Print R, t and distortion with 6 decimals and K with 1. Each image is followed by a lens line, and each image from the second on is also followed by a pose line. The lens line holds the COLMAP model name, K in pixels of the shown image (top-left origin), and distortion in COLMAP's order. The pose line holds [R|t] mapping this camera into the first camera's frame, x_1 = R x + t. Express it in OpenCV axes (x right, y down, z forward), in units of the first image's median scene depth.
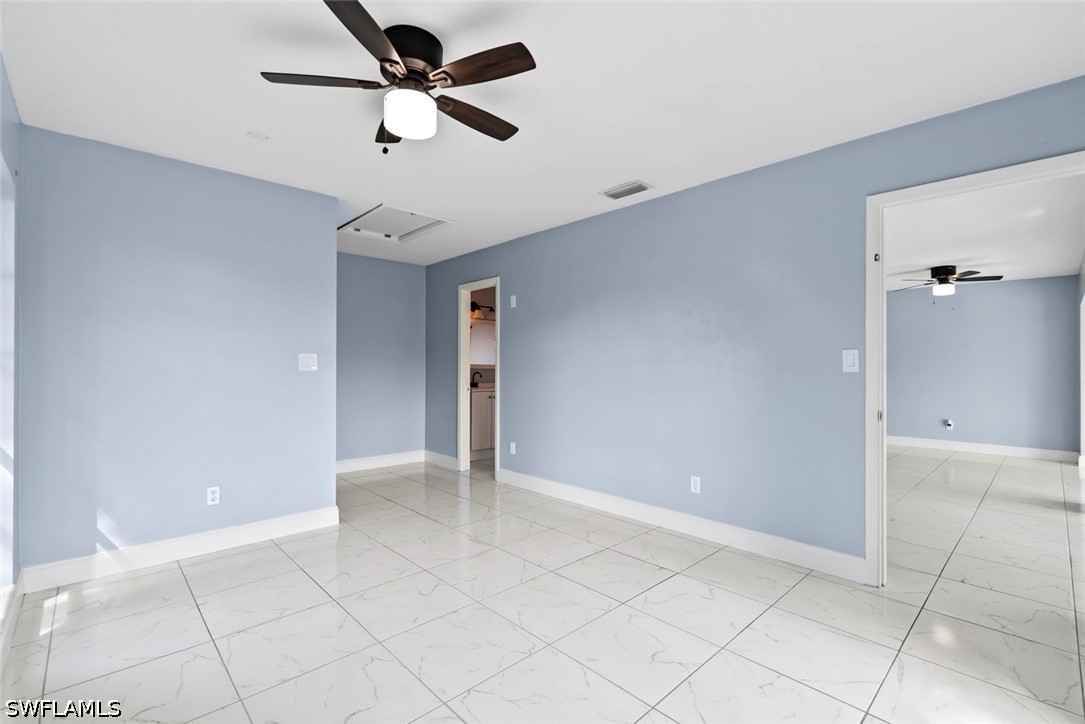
lens RADIAL K [[478.5, 0, 543.9], [0, 478.5, 365.1], [0, 0, 1]] dist [-0.000031, 0.001153]
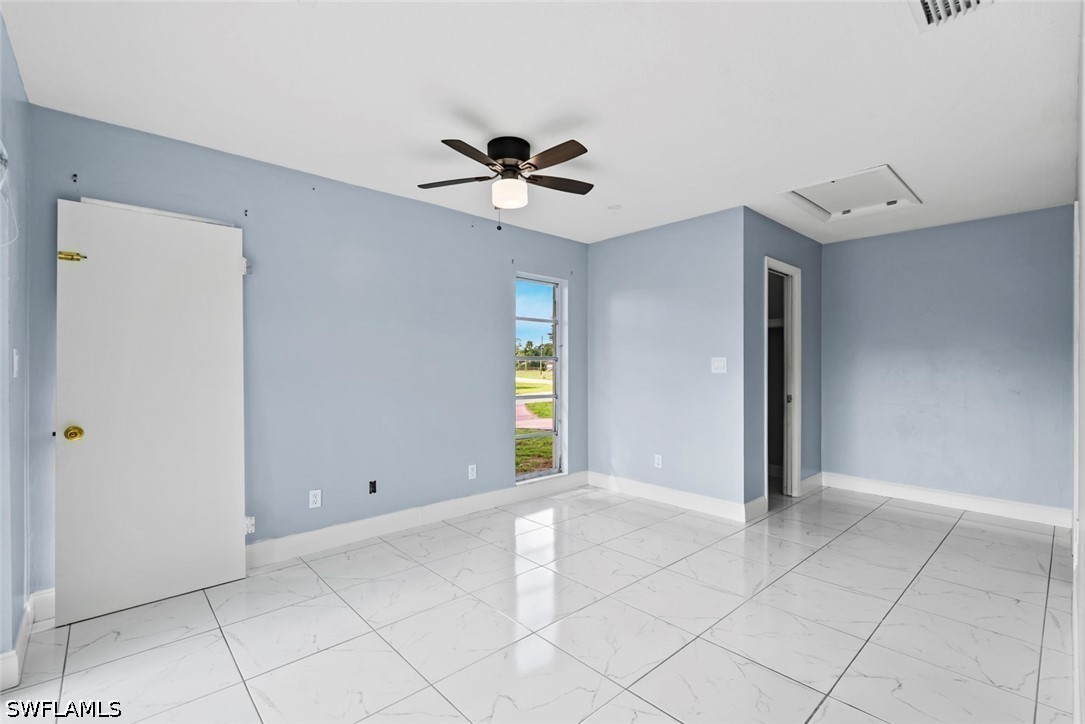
lens RADIAL K [[478.5, 0, 543.9], [0, 478.5, 363.4], [0, 0, 1]] dist [-0.000031, 0.001153]
pose [[-0.010988, -0.008456, -0.999904, 0.681752], [-0.001196, 0.999964, -0.008444, -0.000081], [0.999939, 0.001103, -0.010997, 0.655432]]
